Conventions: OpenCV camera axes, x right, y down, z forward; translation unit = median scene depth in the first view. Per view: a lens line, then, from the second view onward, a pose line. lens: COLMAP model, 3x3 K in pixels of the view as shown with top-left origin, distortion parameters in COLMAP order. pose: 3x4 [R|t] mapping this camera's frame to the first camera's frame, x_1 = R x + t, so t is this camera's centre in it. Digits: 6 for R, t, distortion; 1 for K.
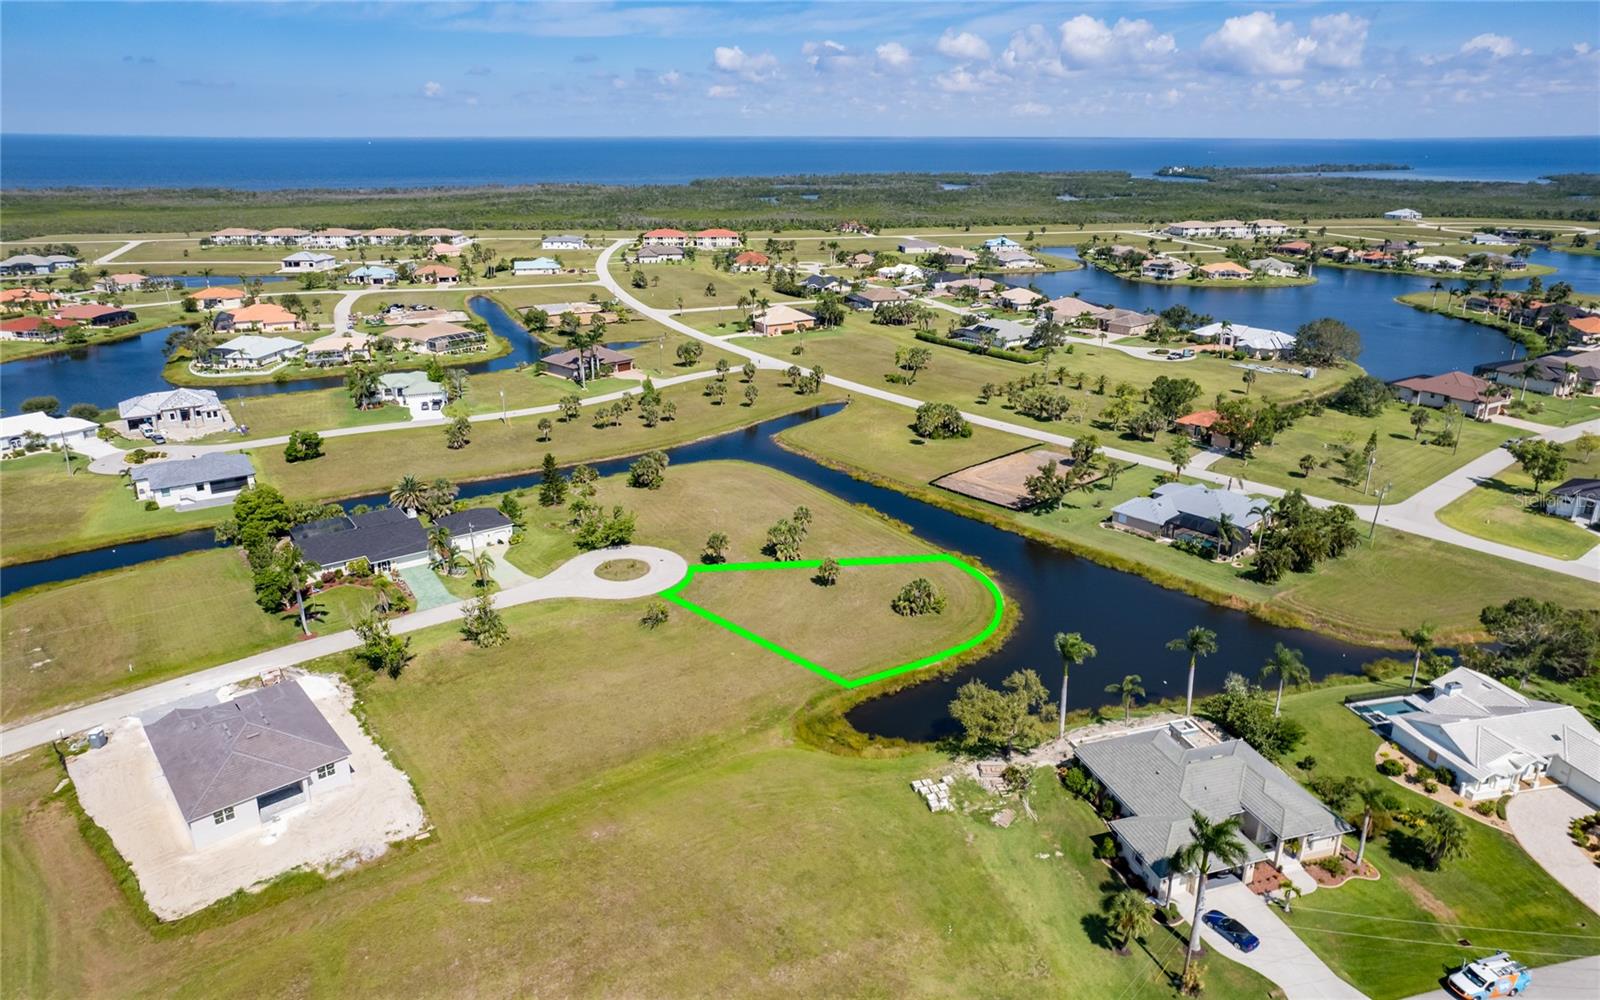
lens RADIAL K [[1036.7, 0, 811.4], [0, 1036.7, 552.2], [0, 0, 1]] dist [-0.024484, 0.031680]
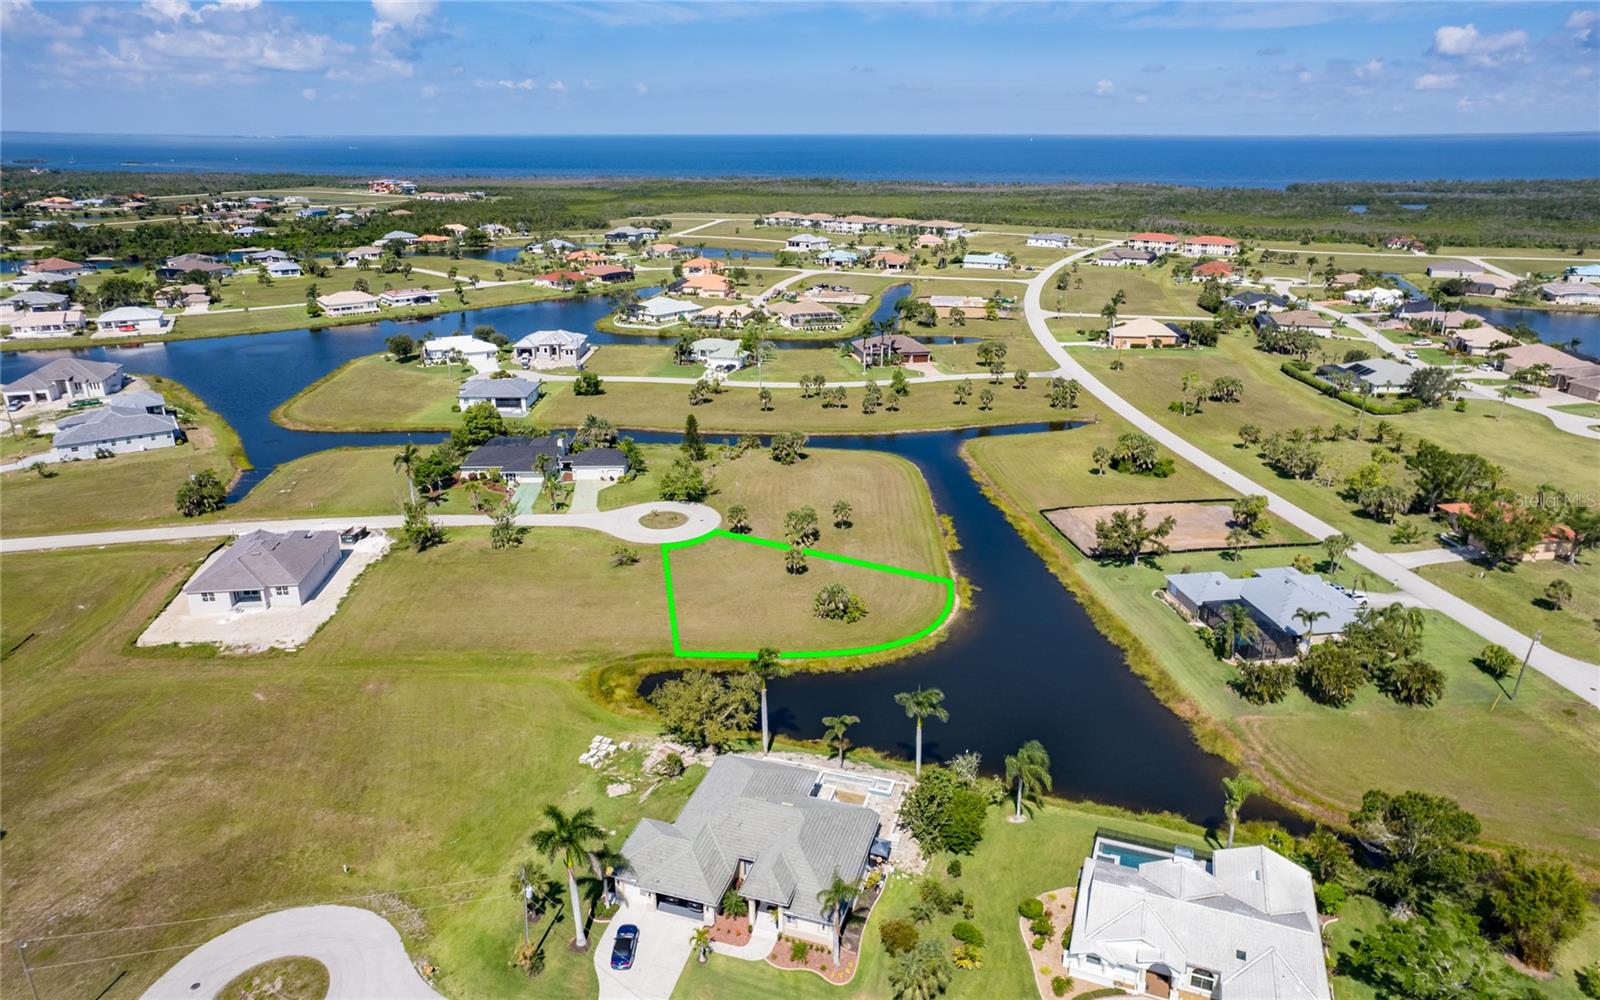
lens RADIAL K [[1036.7, 0, 787.5], [0, 1036.7, 554.4], [0, 0, 1]] dist [-0.024484, 0.031680]
pose [[0.808484, 0.221034, -0.545434, 0.317268], [-0.218991, 0.973228, 0.069790, -0.031676], [0.546257, 0.063021, 0.835243, 0.076664]]
